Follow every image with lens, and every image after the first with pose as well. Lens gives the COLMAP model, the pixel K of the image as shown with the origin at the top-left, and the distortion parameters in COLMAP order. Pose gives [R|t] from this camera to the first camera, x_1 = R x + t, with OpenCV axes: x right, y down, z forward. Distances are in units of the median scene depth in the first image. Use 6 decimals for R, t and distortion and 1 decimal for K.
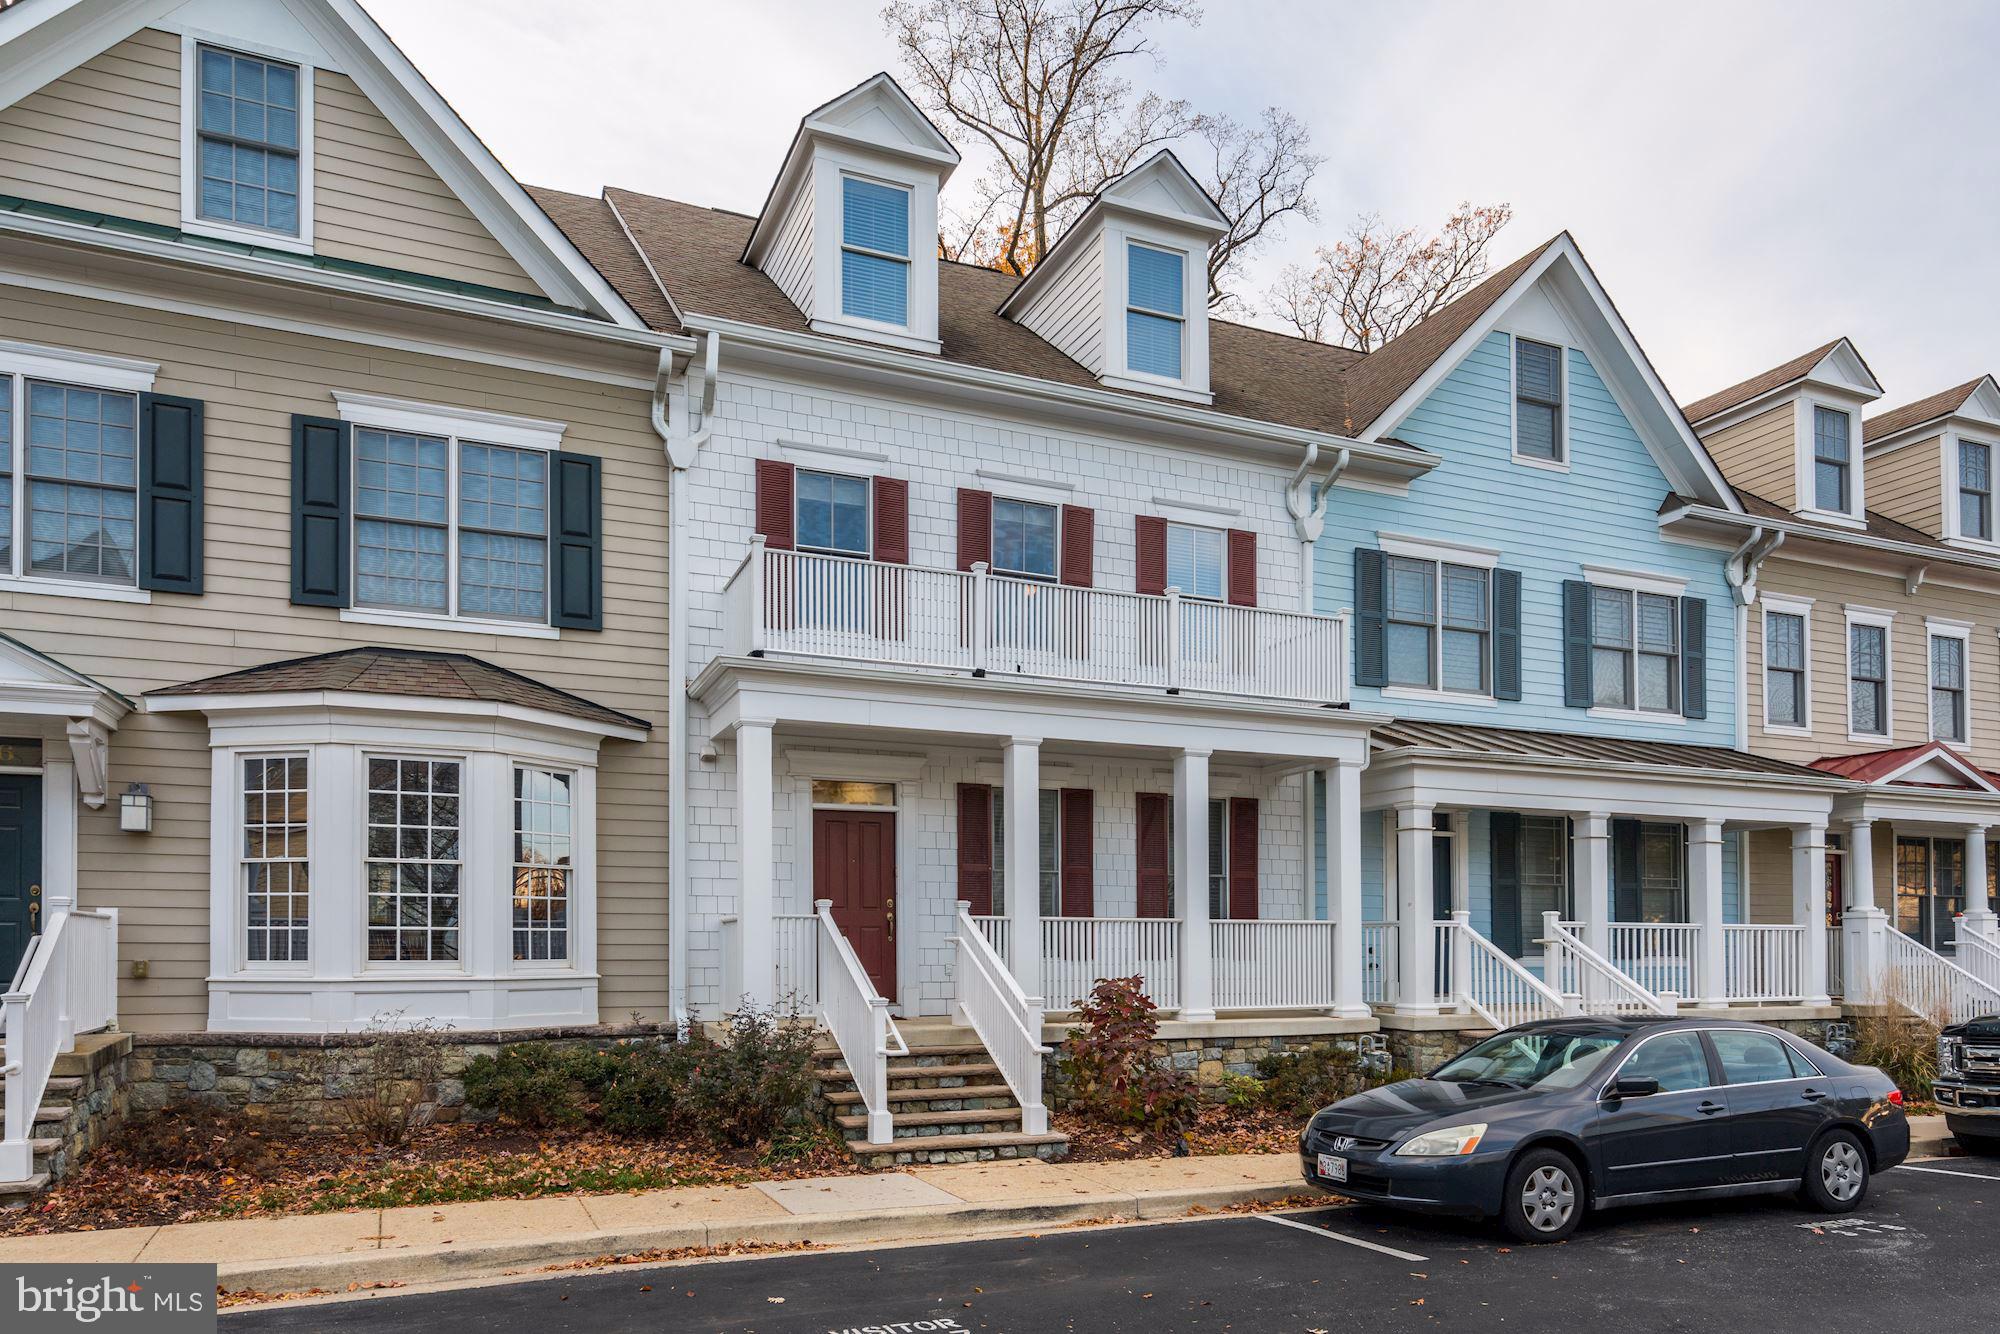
lens RADIAL K [[1113.2, 0, 999.4], [0, 1113.2, 670.2], [0, 0, 1]] dist [-0.000866, 0.003532]
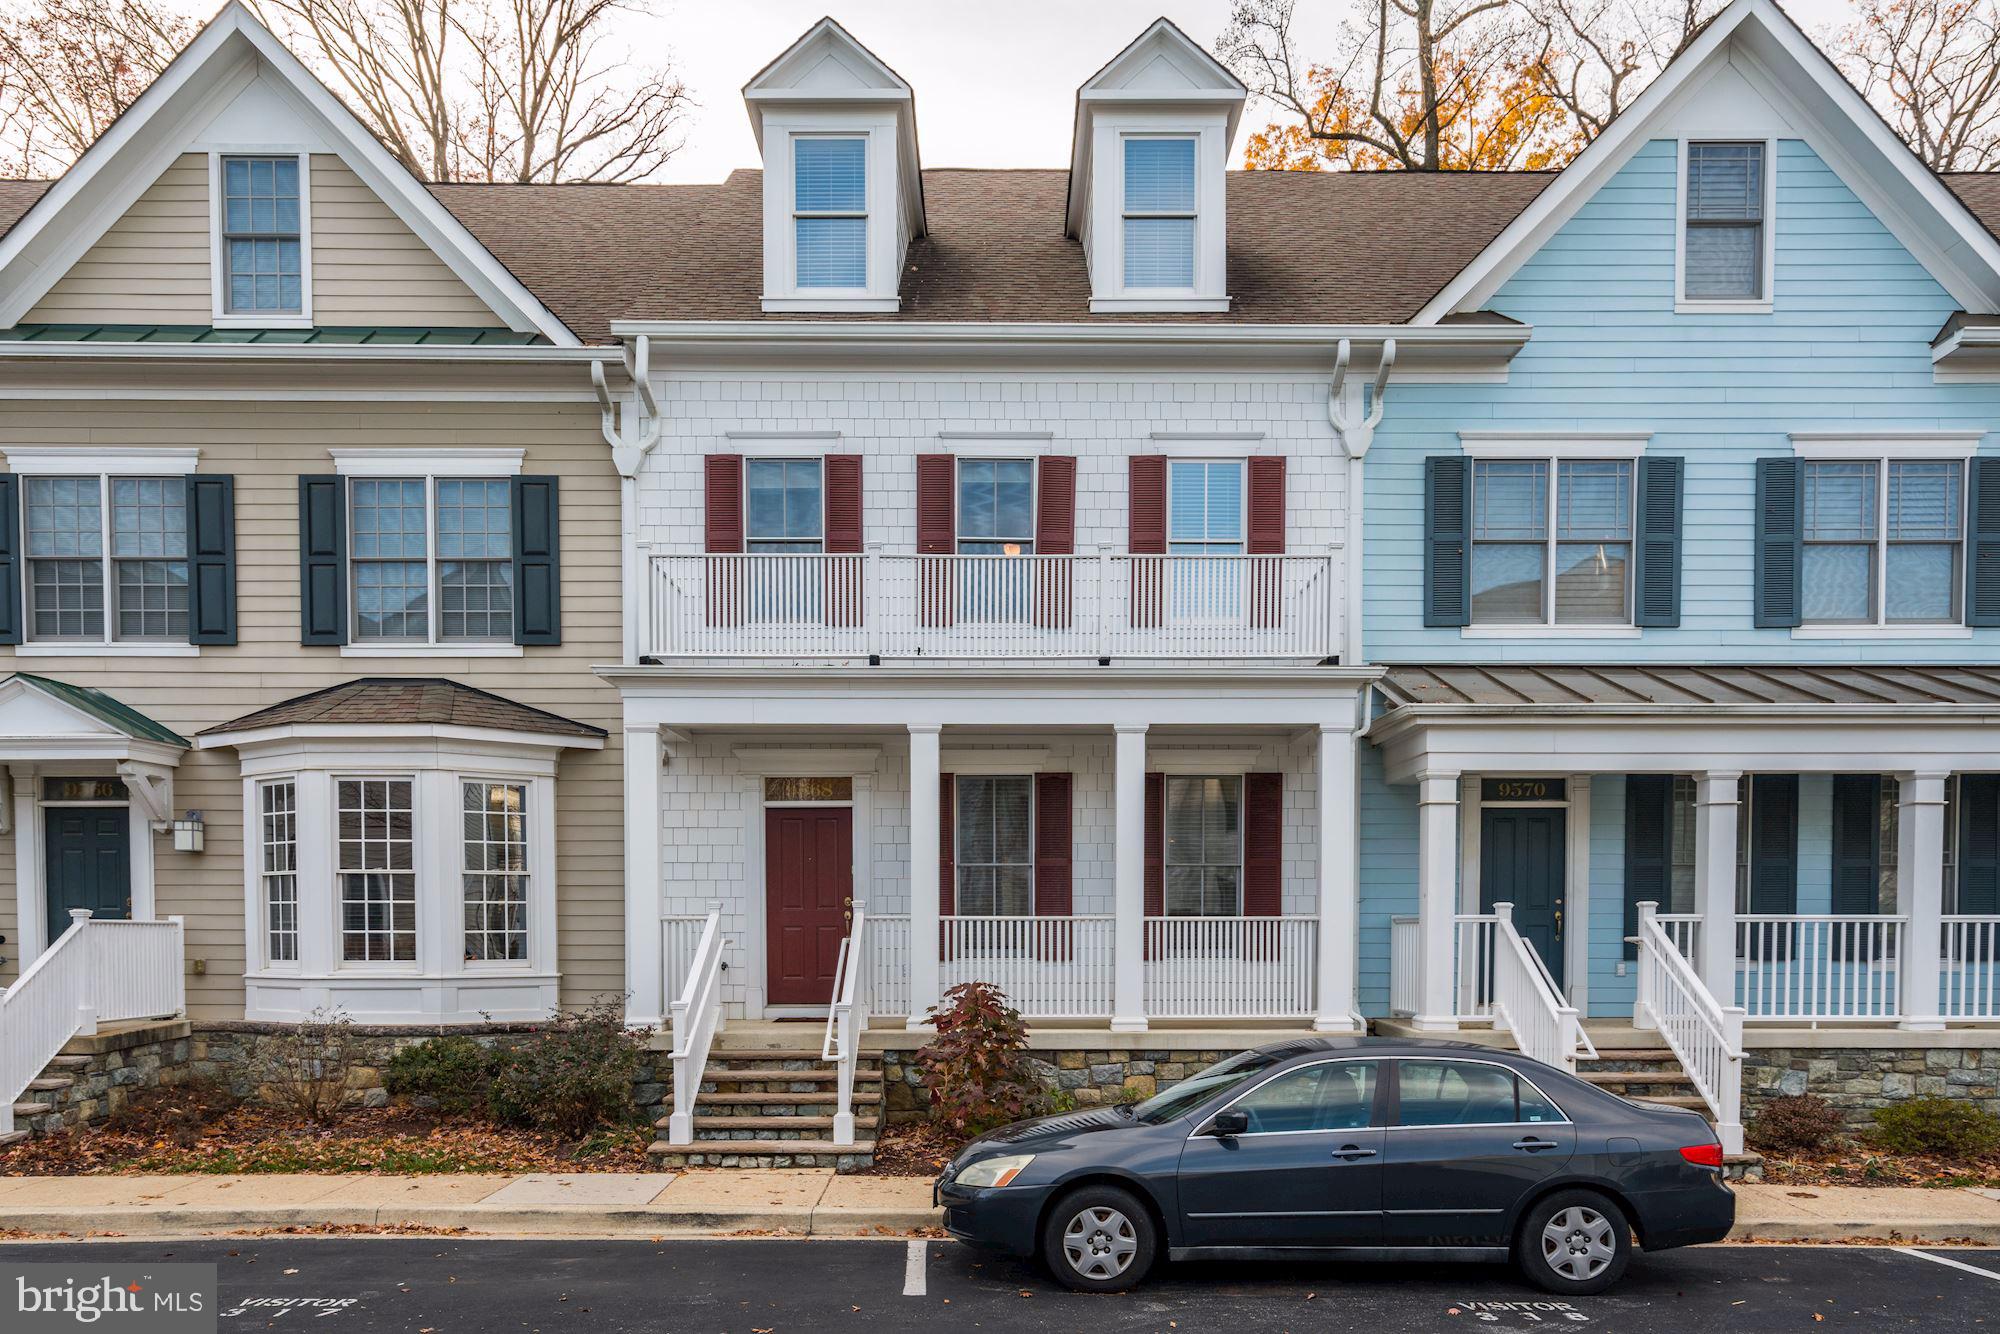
lens RADIAL K [[1256.2, 0, 1001.4], [0, 1256.2, 674.8], [0, 0, 1]] dist [0.007140, -0.002212]
pose [[0.938120, -0.072047, -0.338733, 0.434128], [0.085438, 0.996036, 0.024768, -0.001407], [0.335605, -0.052176, 0.940557, 0.035764]]
